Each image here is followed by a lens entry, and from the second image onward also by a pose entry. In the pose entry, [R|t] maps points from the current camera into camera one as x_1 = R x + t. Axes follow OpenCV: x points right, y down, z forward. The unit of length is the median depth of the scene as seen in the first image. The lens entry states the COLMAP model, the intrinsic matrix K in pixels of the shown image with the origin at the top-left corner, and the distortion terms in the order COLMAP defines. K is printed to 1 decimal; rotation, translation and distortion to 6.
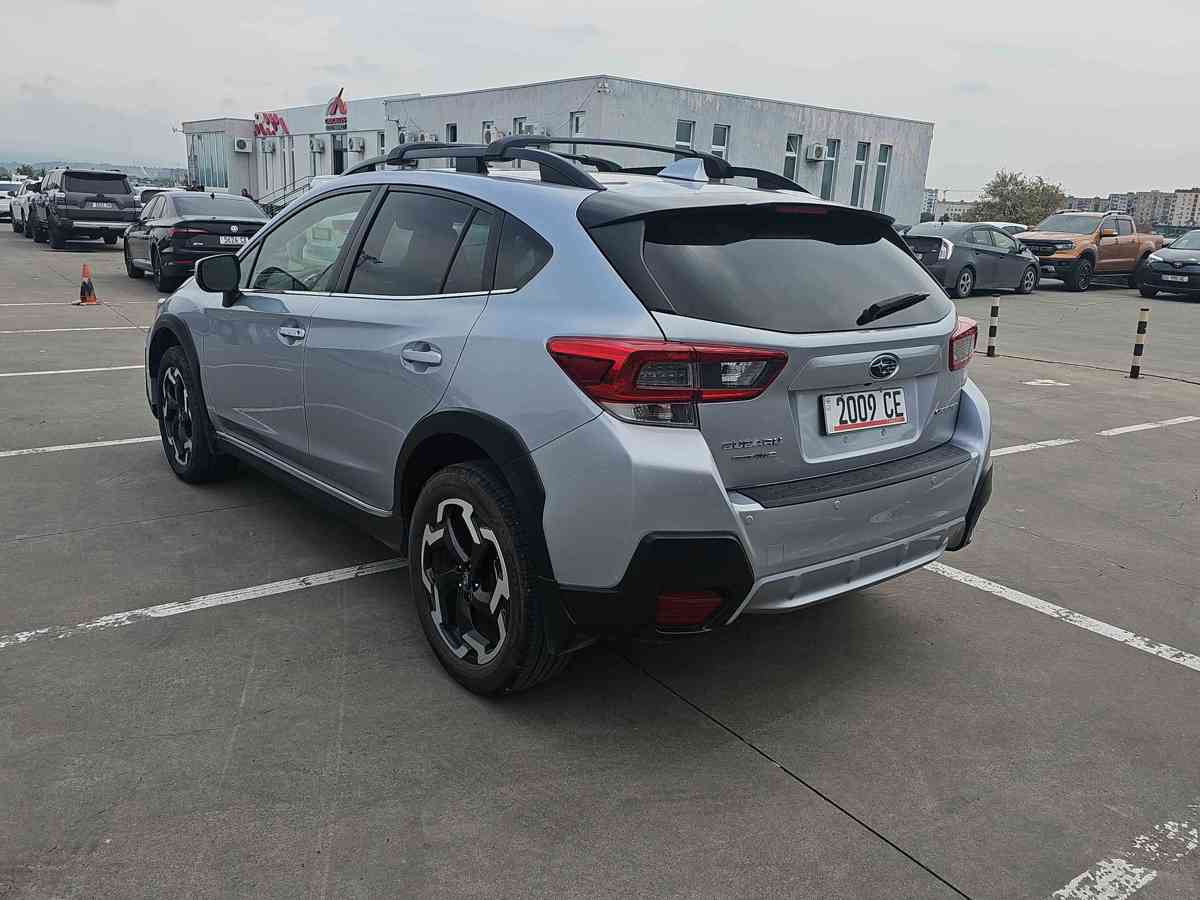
lens RADIAL K [[945.1, 0, 589.5], [0, 945.1, 460.1], [0, 0, 1]] dist [0.086028, -0.095387]
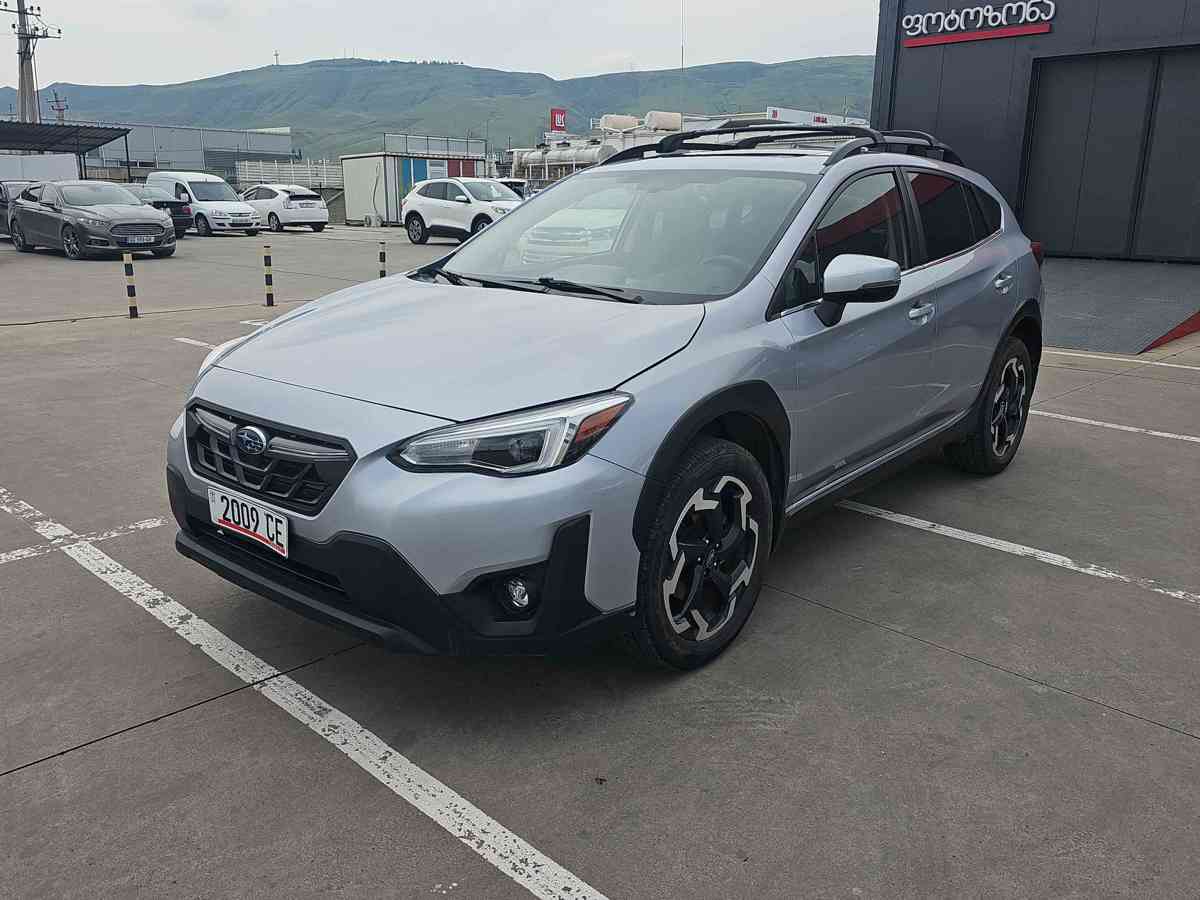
lens RADIAL K [[945.1, 0, 589.4], [0, 945.1, 443.3], [0, 0, 1]] dist [0.086028, -0.095387]
pose [[-0.184794, -0.292362, 0.938283, -1.620980], [0.233295, 0.914387, 0.330863, -0.553588], [-0.954686, 0.280038, -0.100766, 1.912465]]
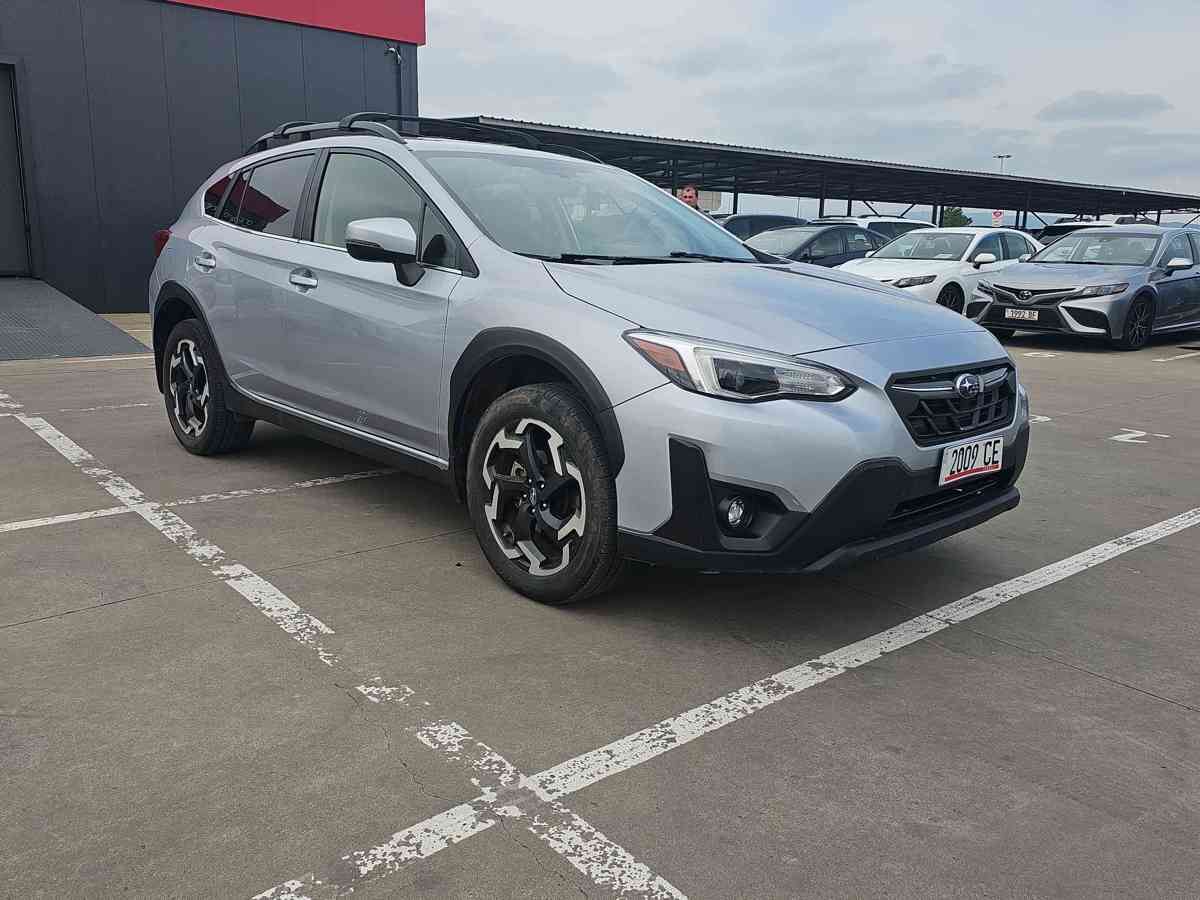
lens RADIAL K [[945.1, 0, 580.3], [0, 945.1, 446.0], [0, 0, 1]] dist [0.086028, -0.095387]
pose [[-0.995444, -0.045773, -0.083639, -0.215891], [-0.078354, 0.892552, 0.444085, -0.684524], [0.054325, 0.448615, -0.892072, 3.027371]]
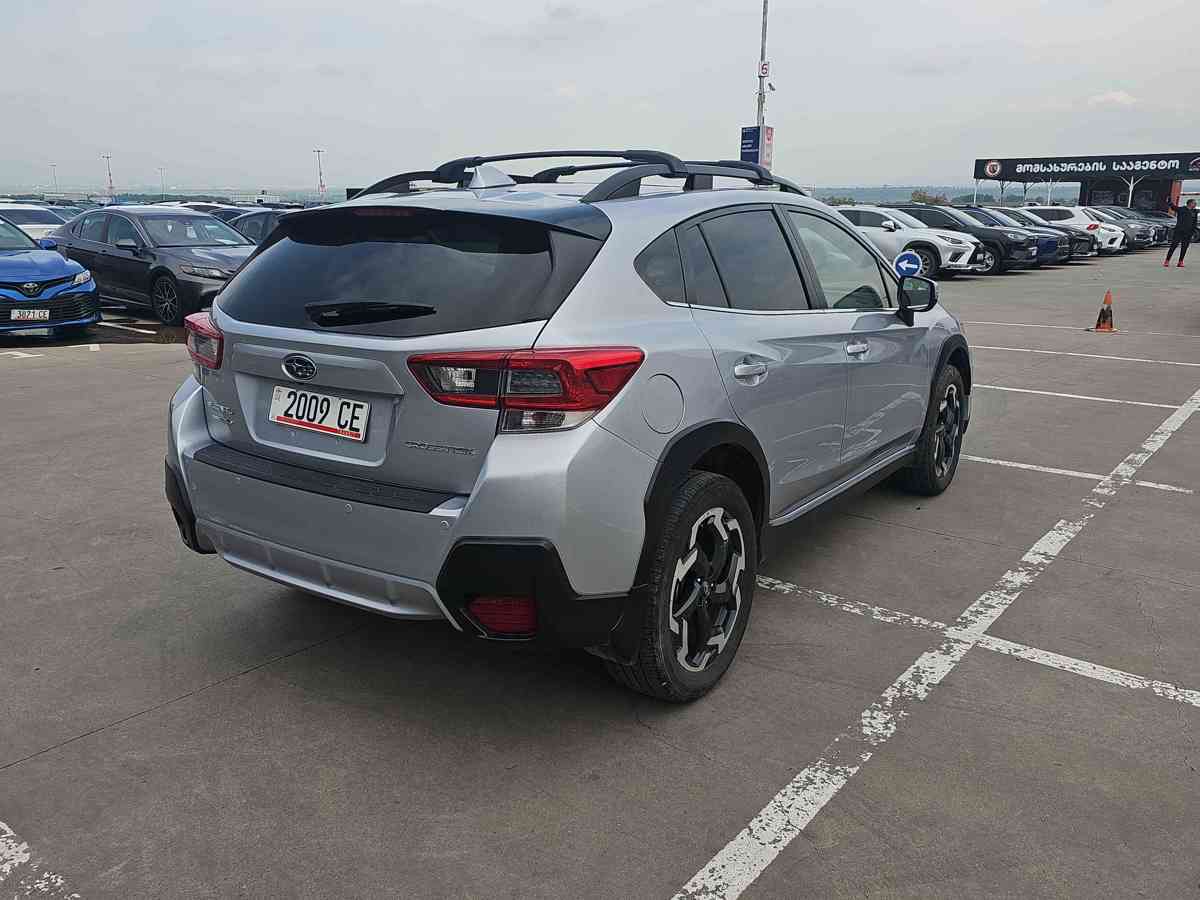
lens RADIAL K [[945.1, 0, 578.9], [0, 945.1, 437.3], [0, 0, 1]] dist [0.086028, -0.095387]
pose [[0.277560, 0.181142, -0.943477, 1.249629], [-0.234321, 0.965169, 0.116372, -0.197485], [0.931694, 0.188776, 0.310338, 0.915166]]
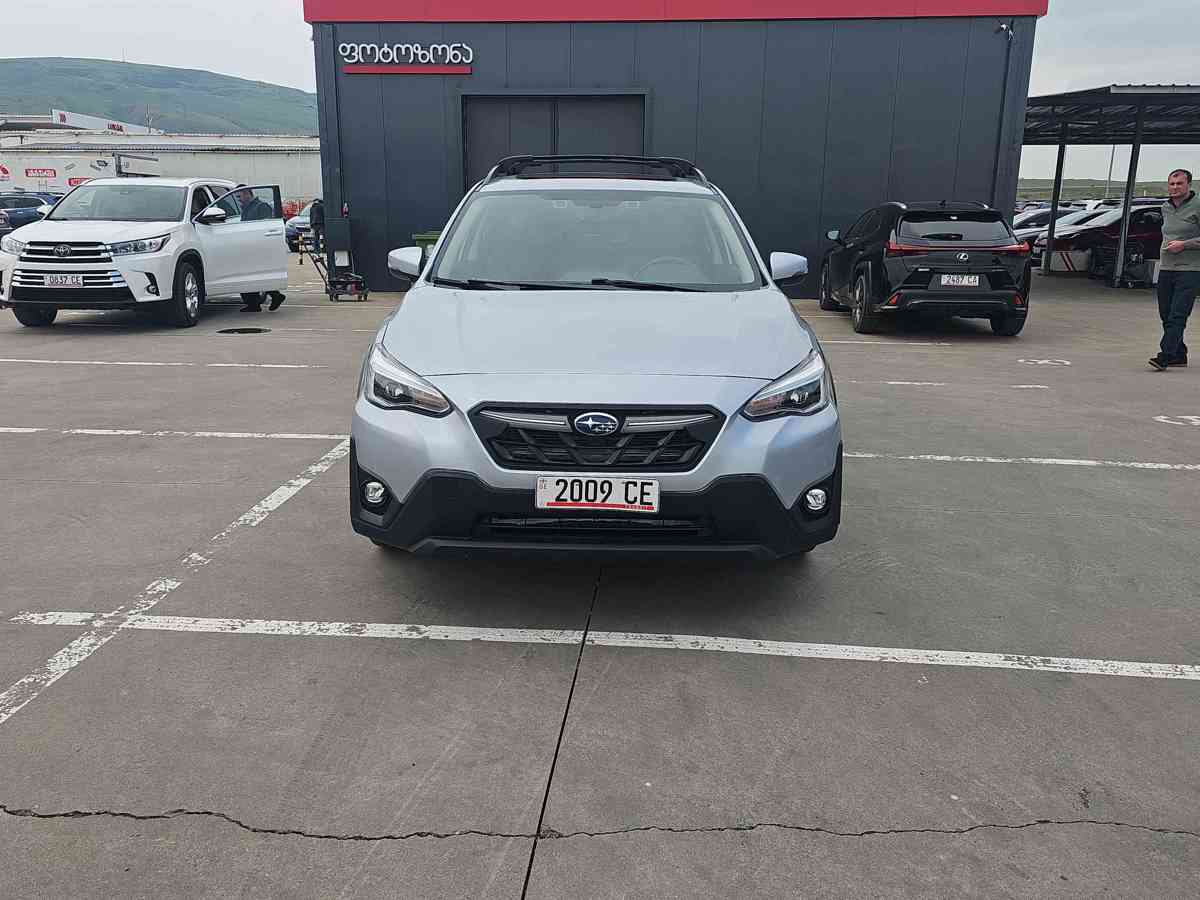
lens RADIAL K [[945.1, 0, 576.4], [0, 945.1, 441.3], [0, 0, 1]] dist [0.086028, -0.095387]
pose [[-0.767126, -0.197180, 0.610441, -1.328395], [0.123087, 0.888665, 0.441729, -0.778063], [-0.629577, 0.413999, -0.657447, 2.841688]]
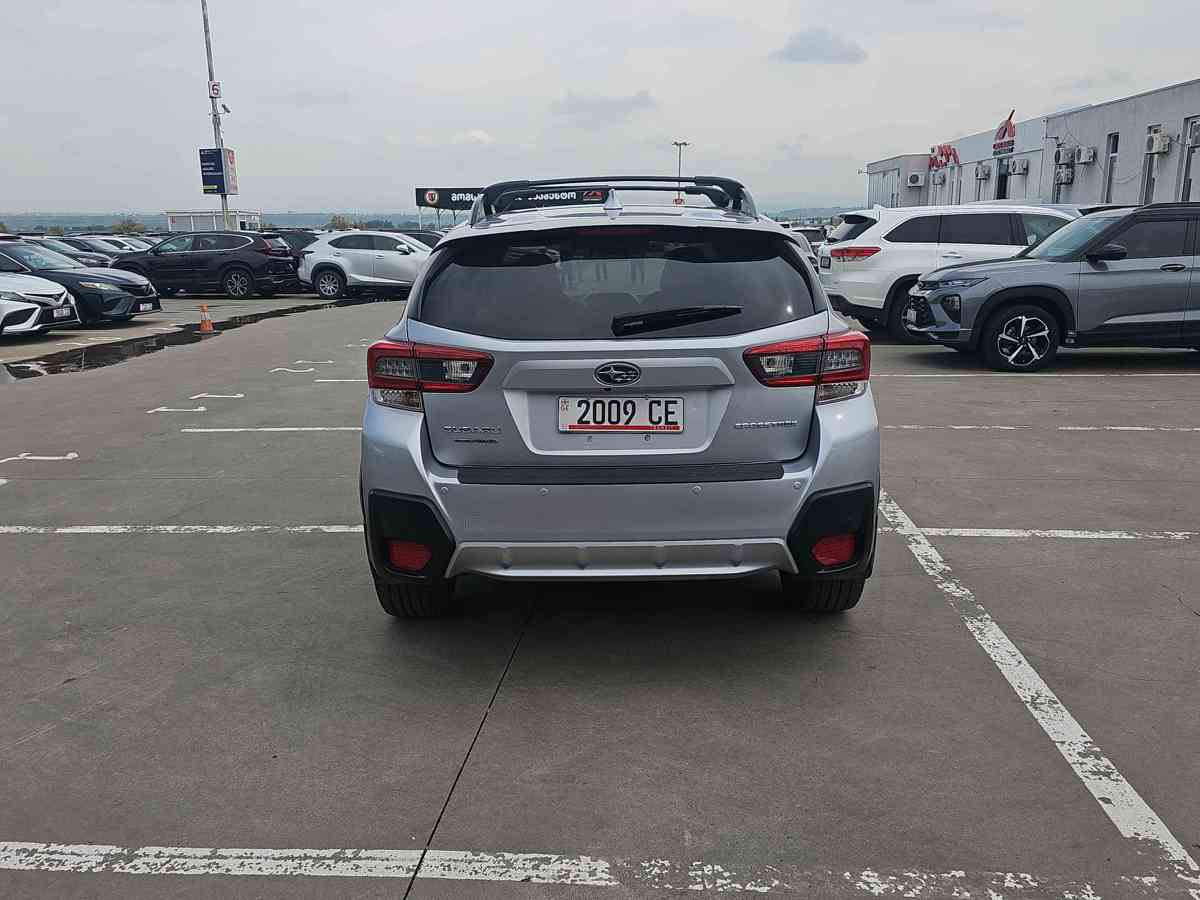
lens RADIAL K [[945.1, 0, 589.7], [0, 945.1, 441.1], [0, 0, 1]] dist [0.086028, -0.095387]
pose [[0.766178, 0.083477, -0.637184, 0.912723], [-0.115067, 0.993324, -0.008226, -0.009334], [0.632243, 0.079622, 0.770668, 0.149015]]
